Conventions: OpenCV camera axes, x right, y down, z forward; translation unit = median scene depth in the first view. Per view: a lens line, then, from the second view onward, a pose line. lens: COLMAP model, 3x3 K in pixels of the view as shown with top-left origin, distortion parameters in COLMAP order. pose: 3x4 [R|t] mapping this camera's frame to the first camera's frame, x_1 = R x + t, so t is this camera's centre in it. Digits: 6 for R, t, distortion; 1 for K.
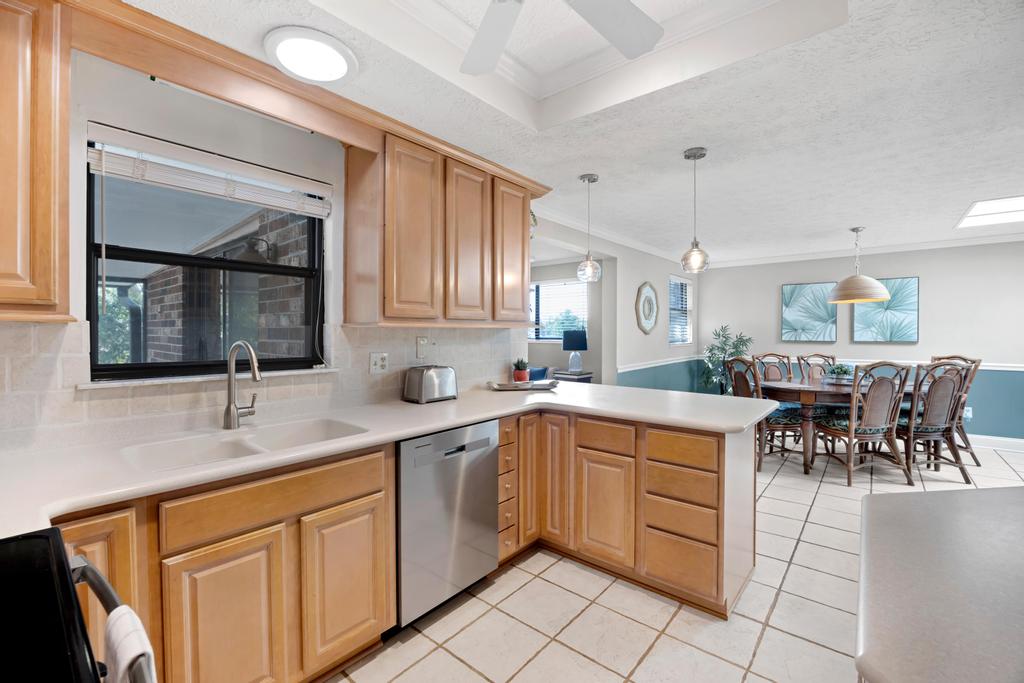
lens RADIAL K [[447.4, 0, 513.4], [0, 447.4, 337.8], [0, 0, 1]] dist [-0.017553, 0.002439]
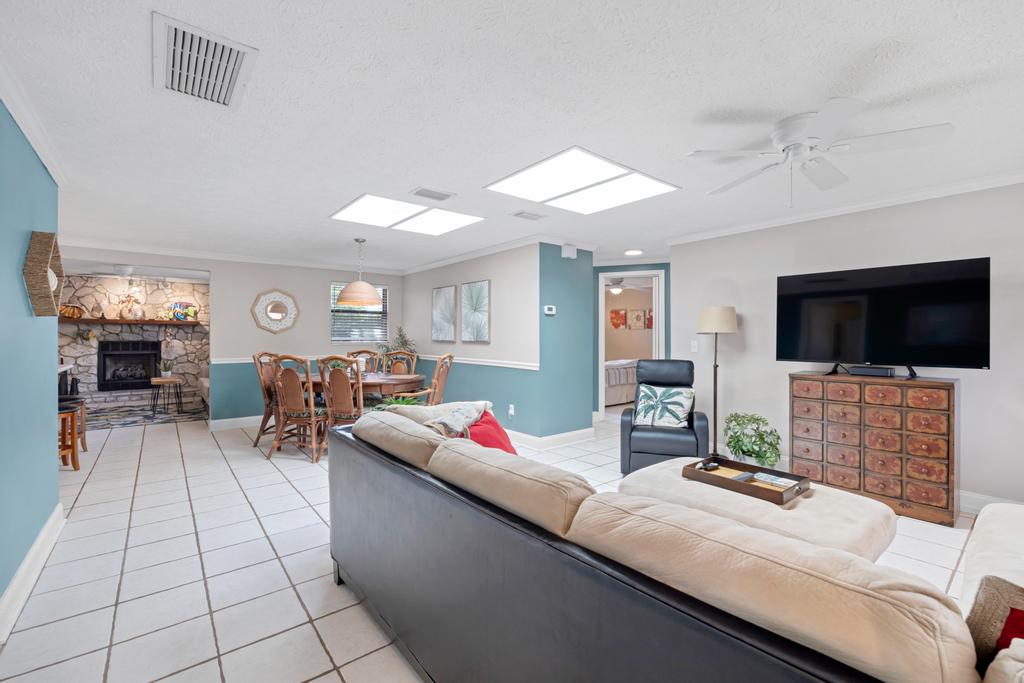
lens RADIAL K [[438.1, 0, 503.2], [0, 438.1, 337.2], [0, 0, 1]] dist [-0.007509, -0.000209]
pose [[0.977157, 0.007451, -0.212387, 1.612788], [-0.010048, 0.999887, -0.011153, 0.014160], [0.212280, 0.013032, 0.977122, -0.009100]]
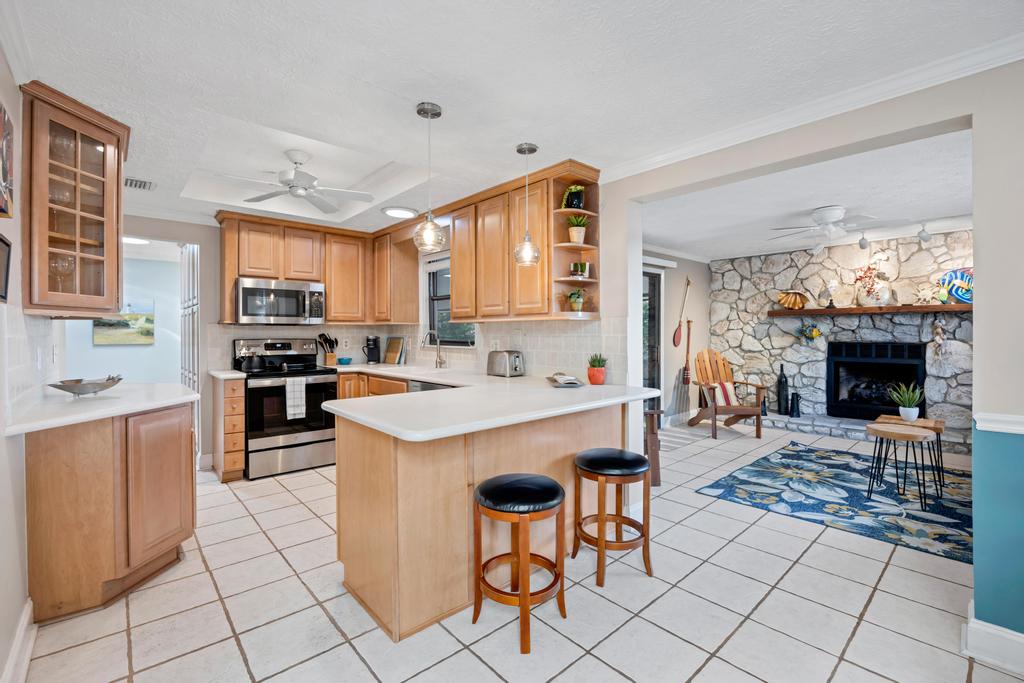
lens RADIAL K [[447.4, 0, 509.3], [0, 447.4, 337.9], [0, 0, 1]] dist [-0.017553, 0.002439]
pose [[-0.151224, 0.013959, -0.988401, 0.814551], [-0.008050, 0.999850, 0.015352, 0.002781], [0.988467, 0.010278, -0.151089, 0.855526]]
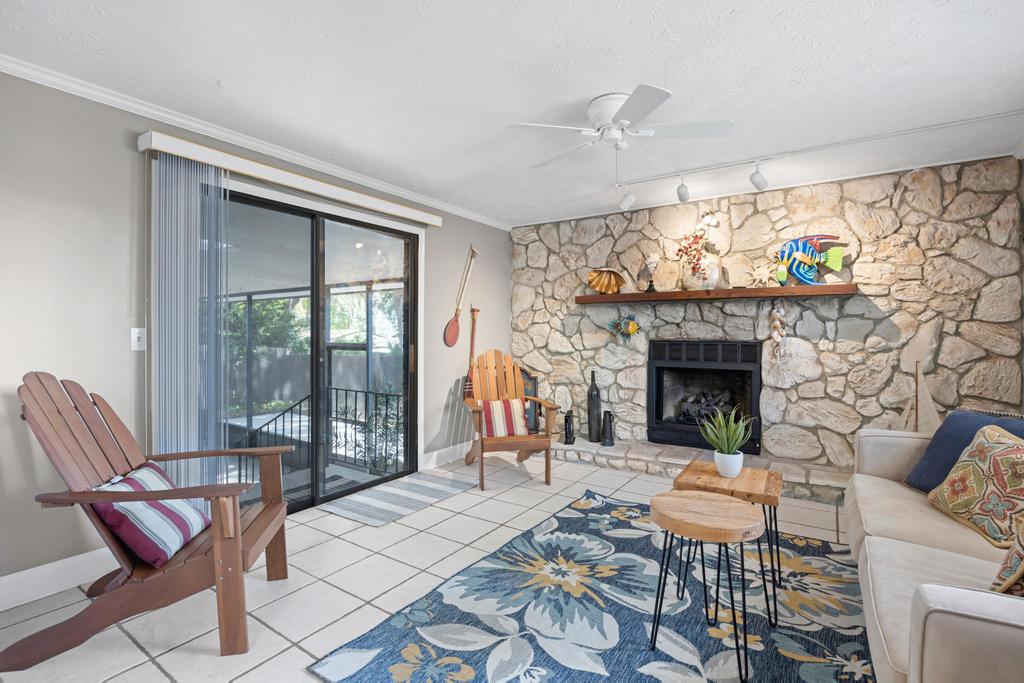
lens RADIAL K [[473.8, 0, 506.9], [0, 473.8, 338.7], [0, 0, 1]] dist [-0.021403, 0.001892]
pose [[0.093371, 0.011748, -0.995562, 0.284971], [-0.016184, 0.999816, 0.010281, 0.021613], [0.995500, 0.015153, 0.093544, 1.242986]]
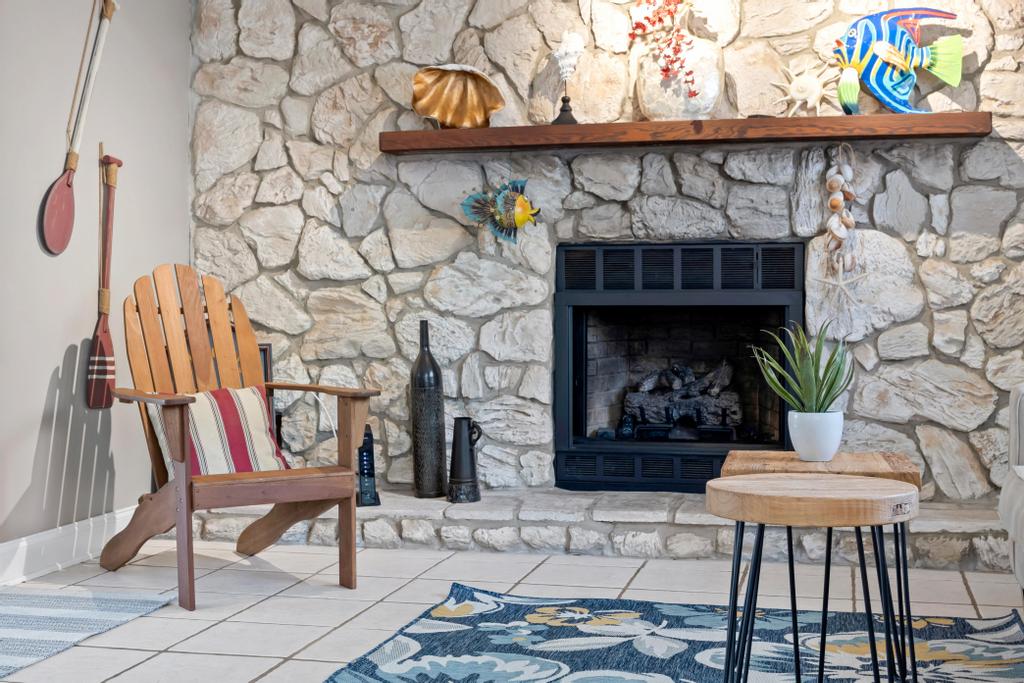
lens RADIAL K [[1363.3, 0, 503.5], [0, 1363.3, 330.9], [0, 0, 1]] dist [-0.010967, 0.000000]
pose [[0.432739, 0.016362, -0.901371, 0.393061], [-0.010838, 0.999857, 0.012947, 0.103824], [0.901454, 0.004166, 0.432855, 1.047676]]
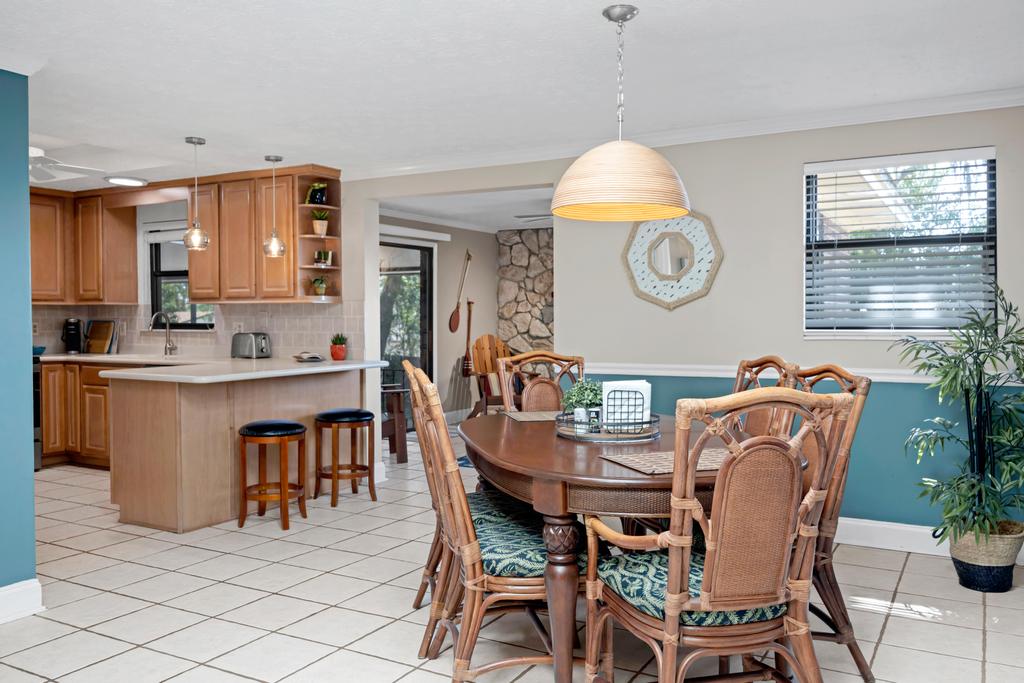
lens RADIAL K [[825.1, 0, 509.0], [0, 825.1, 336.6], [0, 0, 1]] dist [-0.009477, 0.008549]
pose [[0.171271, 0.025276, -0.984900, 1.681160], [-0.010593, 0.999660, 0.023813, 0.005435], [0.985167, 0.006355, 0.171481, 0.941443]]
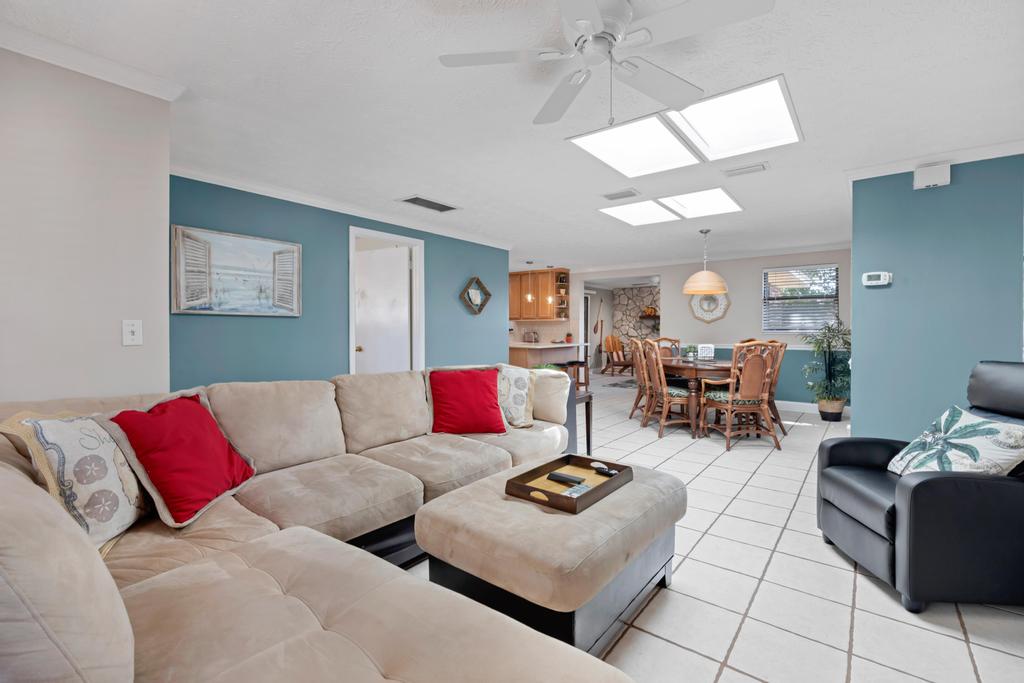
lens RADIAL K [[447.4, 0, 509.9], [0, 447.4, 337.3], [0, 0, 1]] dist [-0.017553, 0.002439]
pose [[0.012310, 0.021244, -0.999699, 2.302113], [-0.014657, 0.999671, 0.021063, 0.023168], [0.999817, 0.014394, 0.012617, 0.559136]]
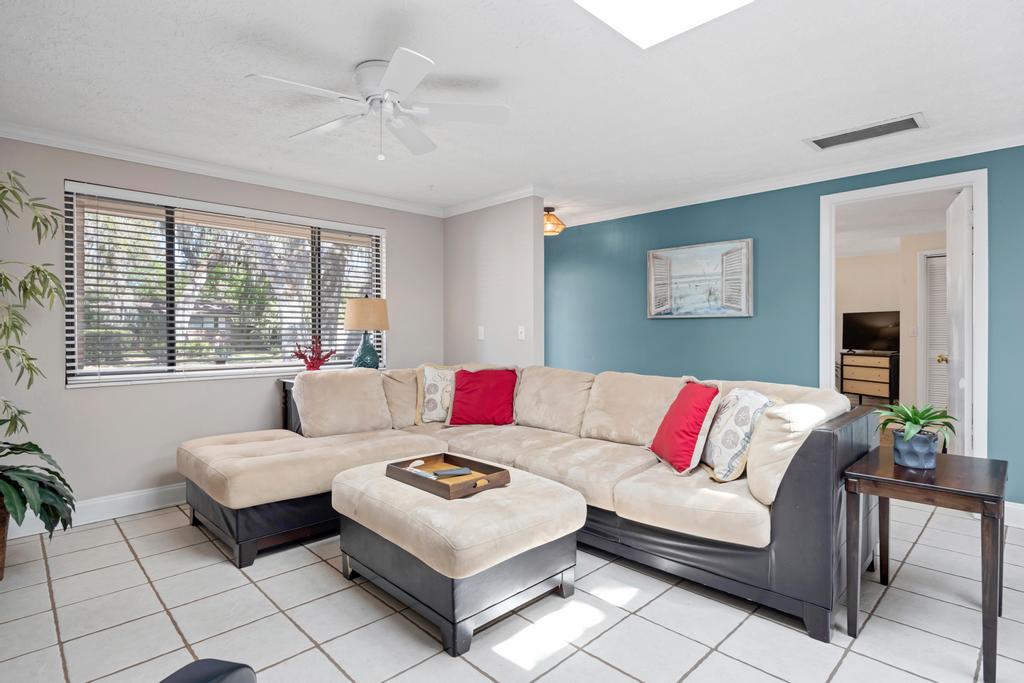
lens RADIAL K [[525.9, 0, 511.0], [0, 525.9, 337.0], [0, 0, 1]] dist [0.004421, -0.000973]
pose [[-0.994418, 0.006422, 0.105321, 1.663102], [0.009332, 0.999588, 0.027160, 0.012621], [-0.105103, 0.027991, -0.994067, 1.256301]]
